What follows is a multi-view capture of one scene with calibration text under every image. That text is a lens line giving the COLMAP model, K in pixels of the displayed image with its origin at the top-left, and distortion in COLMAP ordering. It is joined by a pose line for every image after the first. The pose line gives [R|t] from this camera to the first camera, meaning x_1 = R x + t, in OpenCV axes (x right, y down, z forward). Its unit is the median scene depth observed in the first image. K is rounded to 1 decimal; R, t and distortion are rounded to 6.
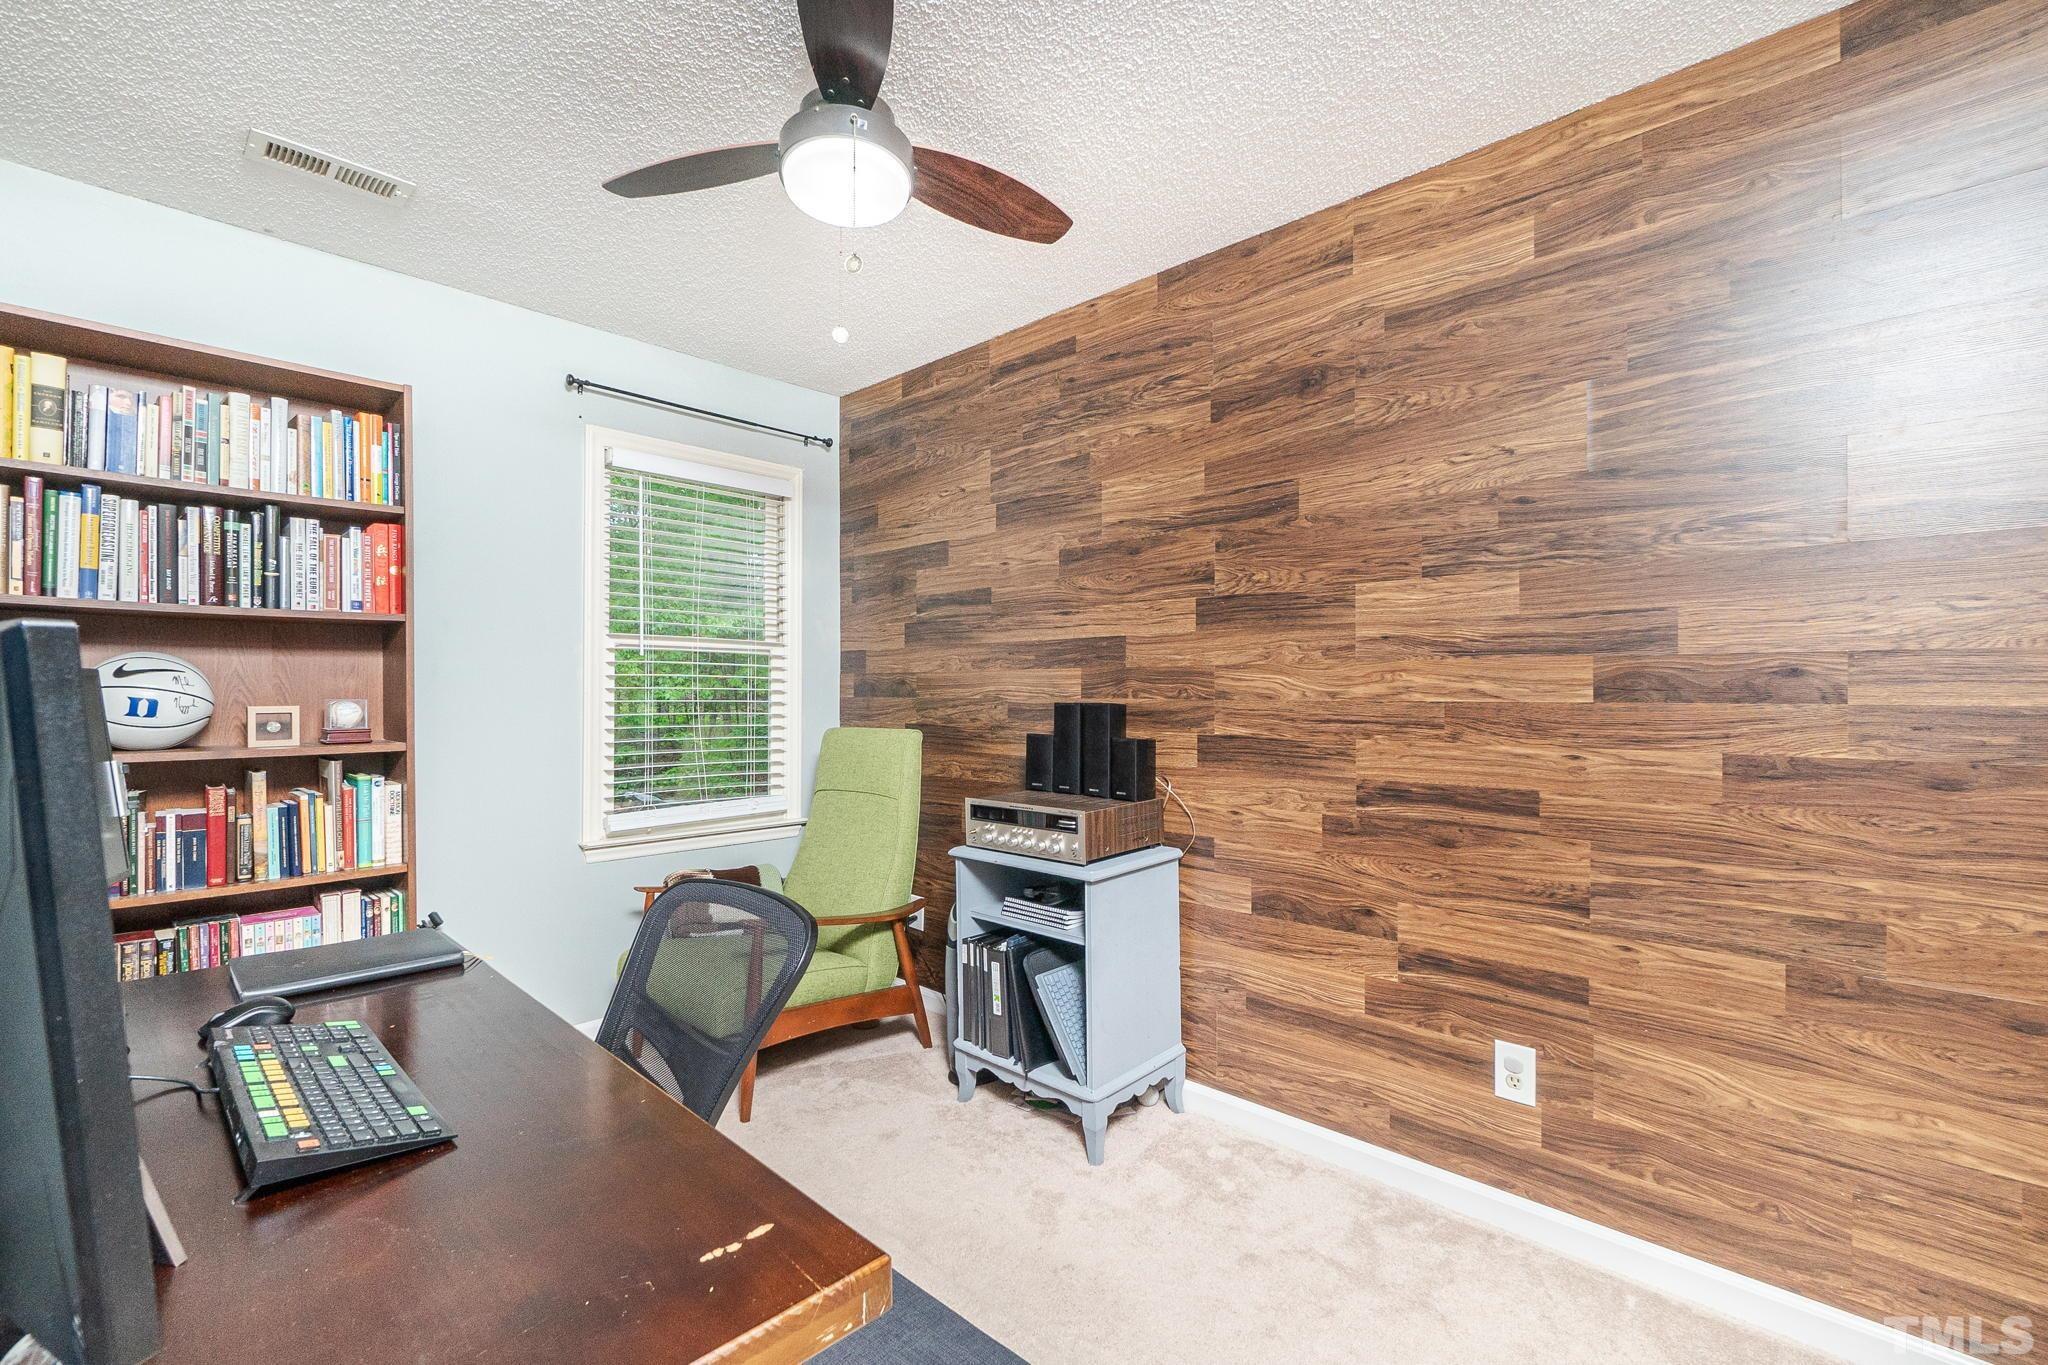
lens RADIAL K [[881.0, 0, 1024.0], [0, 881.0, 682.5], [0, 0, 1]] dist [-0.002373, 0.000119]
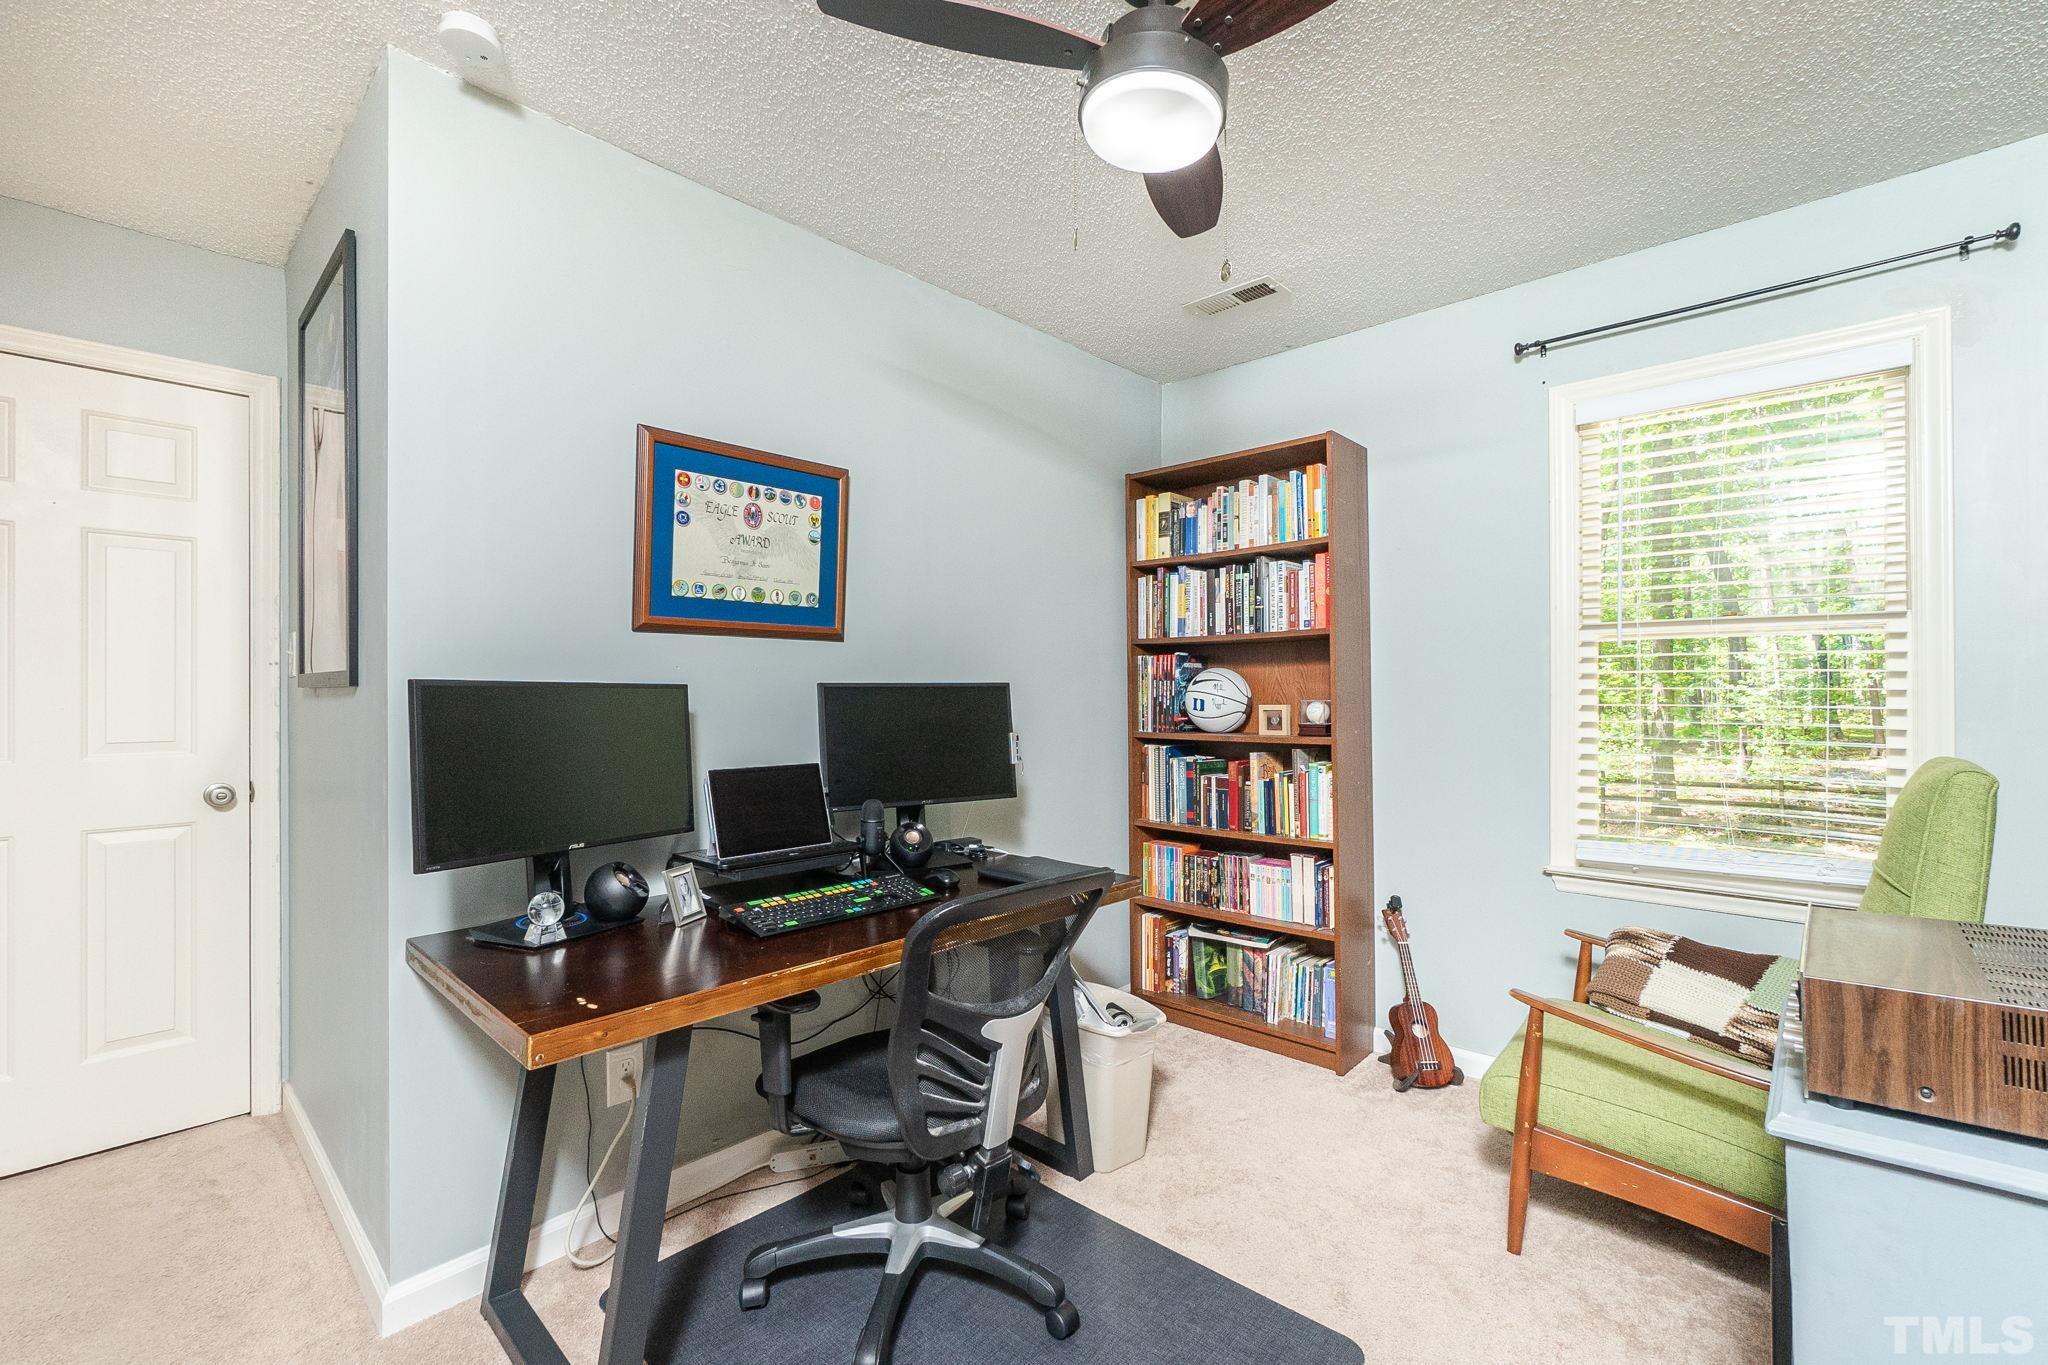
lens RADIAL K [[881.0, 0, 1024.0], [0, 881.0, 682.5], [0, 0, 1]] dist [-0.002373, 0.000119]
pose [[0.019824, -0.016692, -0.999664, 0.483471], [0.012867, 0.999782, -0.016439, 0.010385], [0.999721, -0.012537, 0.020034, 0.607712]]
